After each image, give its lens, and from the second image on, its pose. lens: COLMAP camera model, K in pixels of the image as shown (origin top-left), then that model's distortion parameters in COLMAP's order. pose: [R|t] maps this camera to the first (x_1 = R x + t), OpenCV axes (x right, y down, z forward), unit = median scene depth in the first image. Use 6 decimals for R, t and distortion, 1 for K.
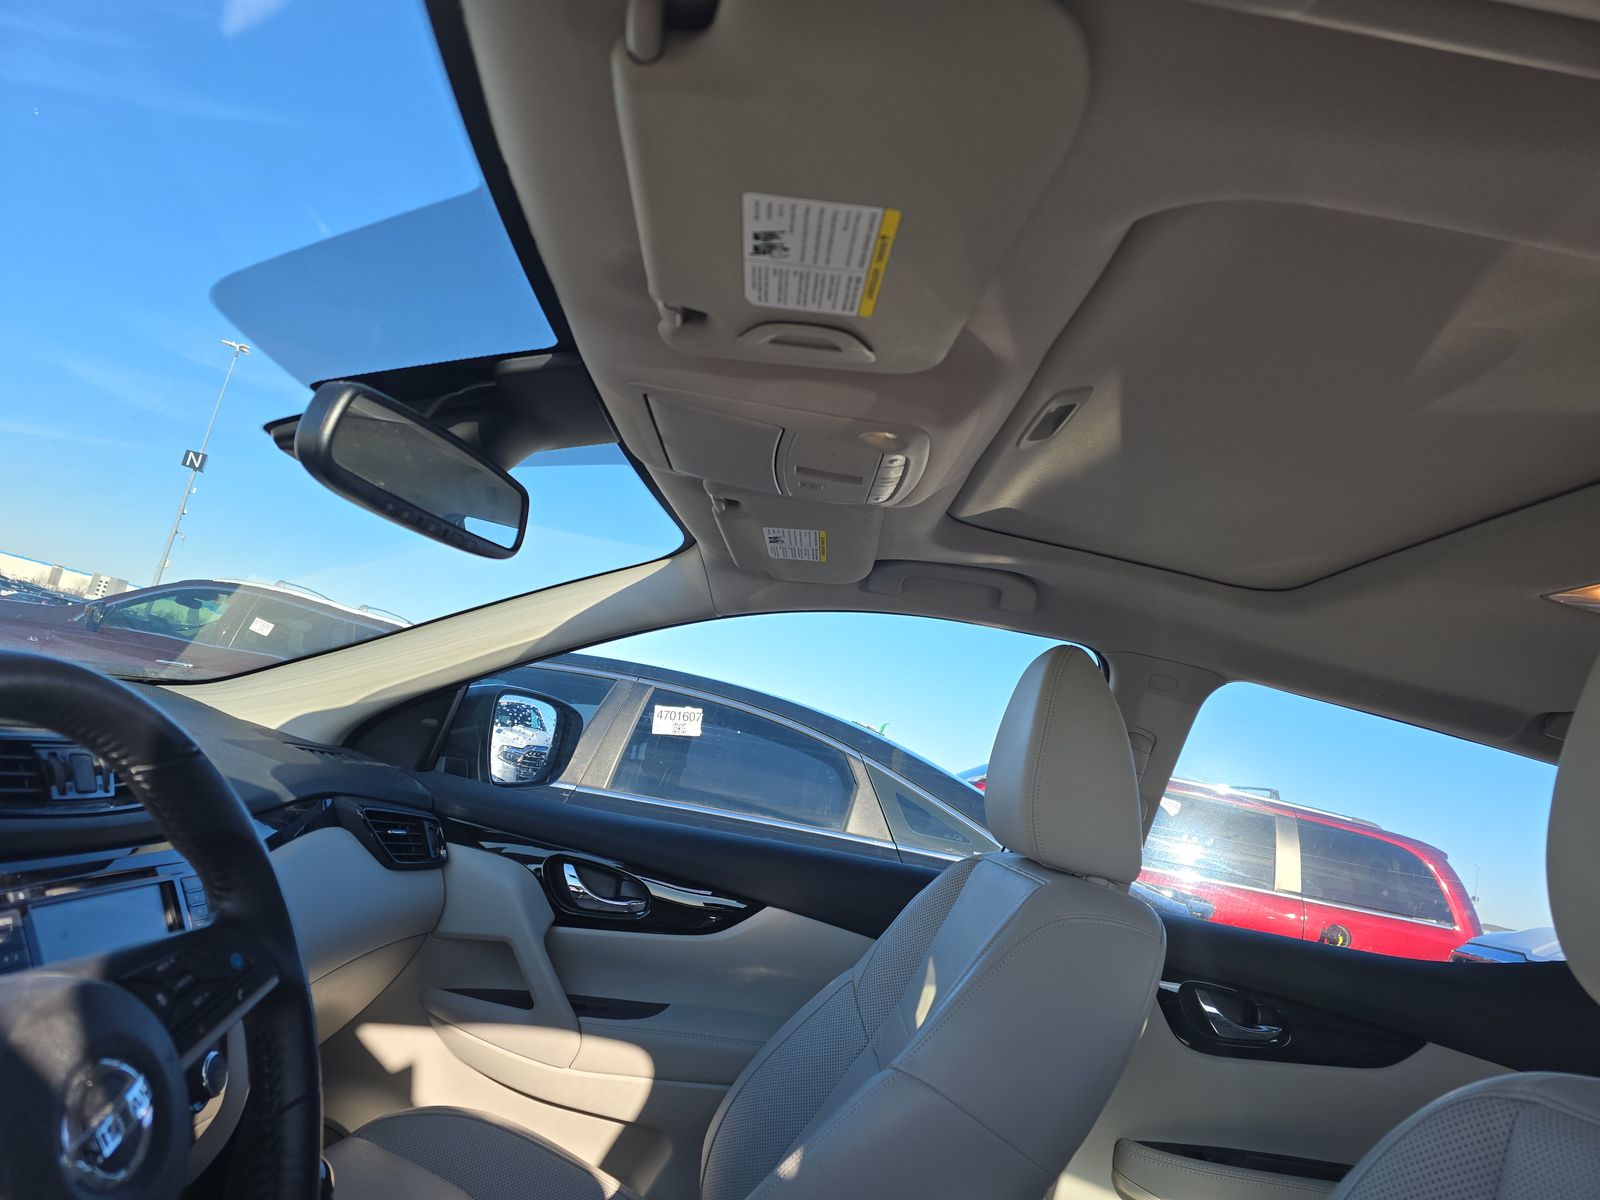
lens RADIAL K [[1081.9, 0, 784.9], [0, 1081.9, 602.0], [0, 0, 1]] dist [0.064930, -0.002032]
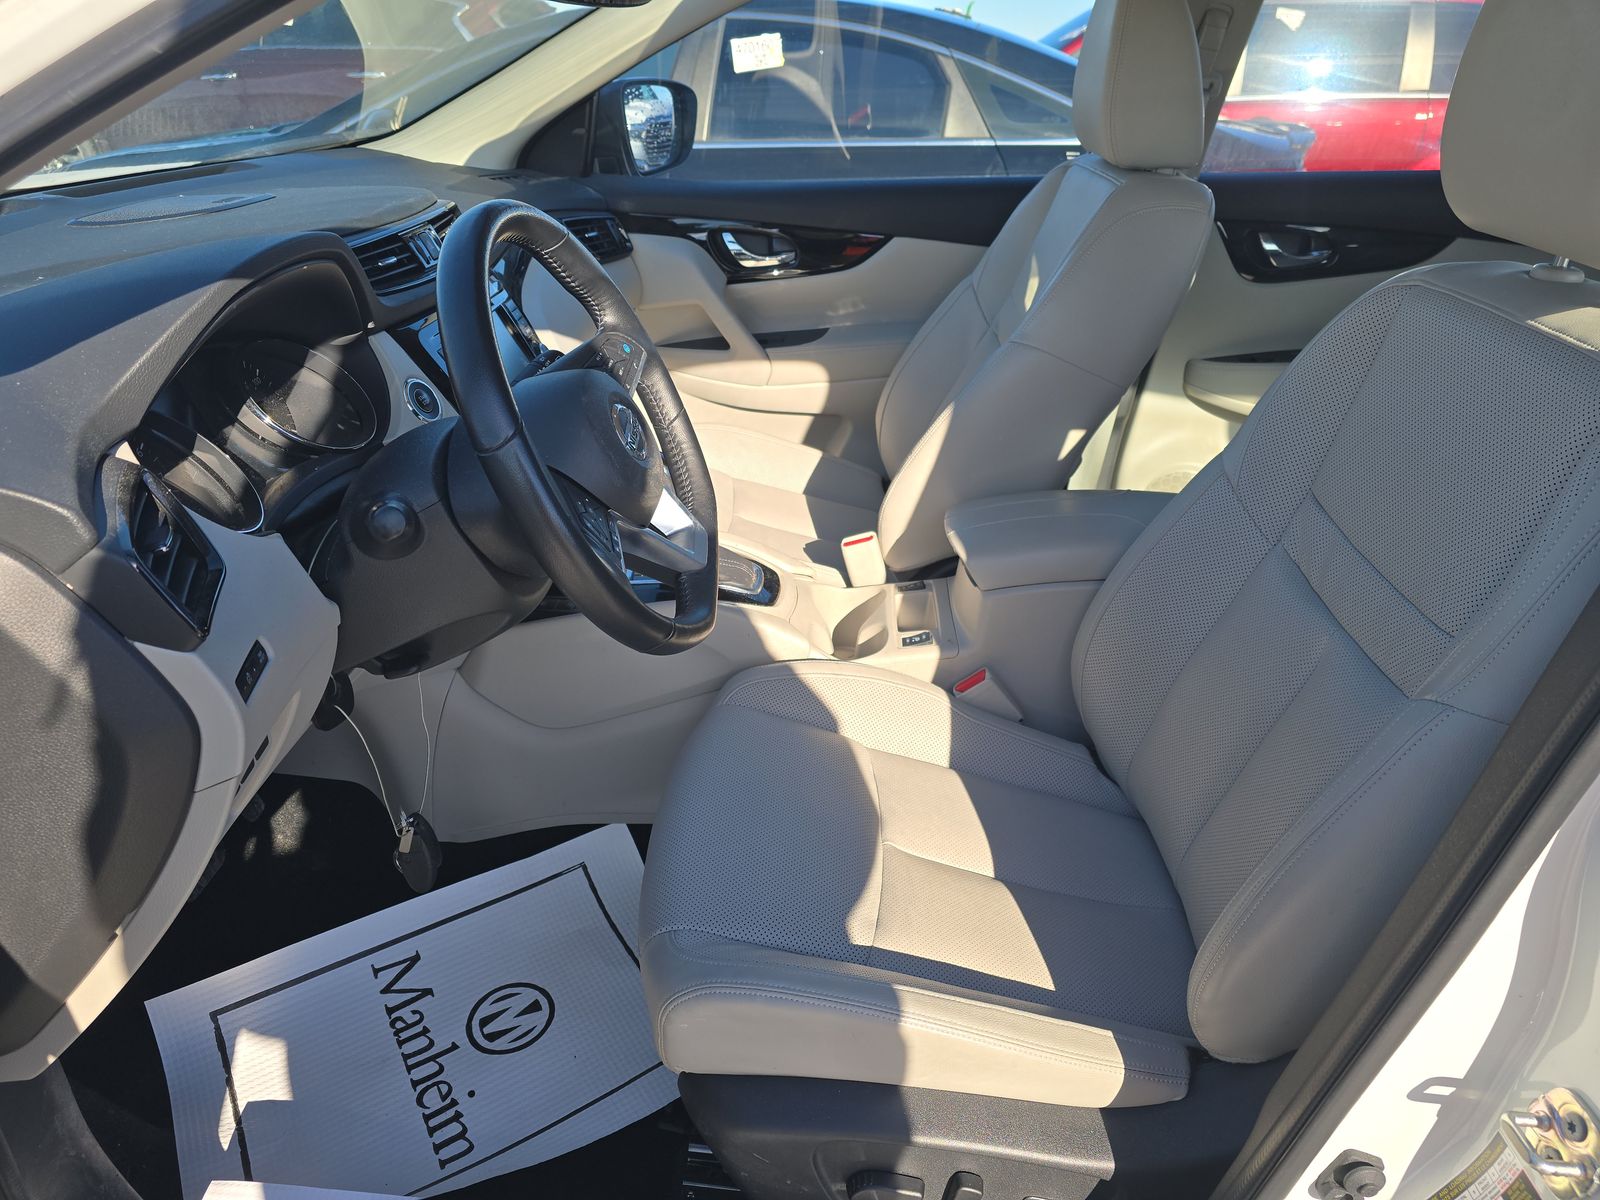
lens RADIAL K [[1082.6, 0, 801.0], [0, 1082.6, 631.6], [0, 0, 1]] dist [0.000944, -0.016857]
pose [[0.980828, -0.144737, -0.130489, -0.024989], [0.193961, 0.789838, 0.581837, -0.092044], [0.018852, -0.595992, 0.802769, -0.223990]]
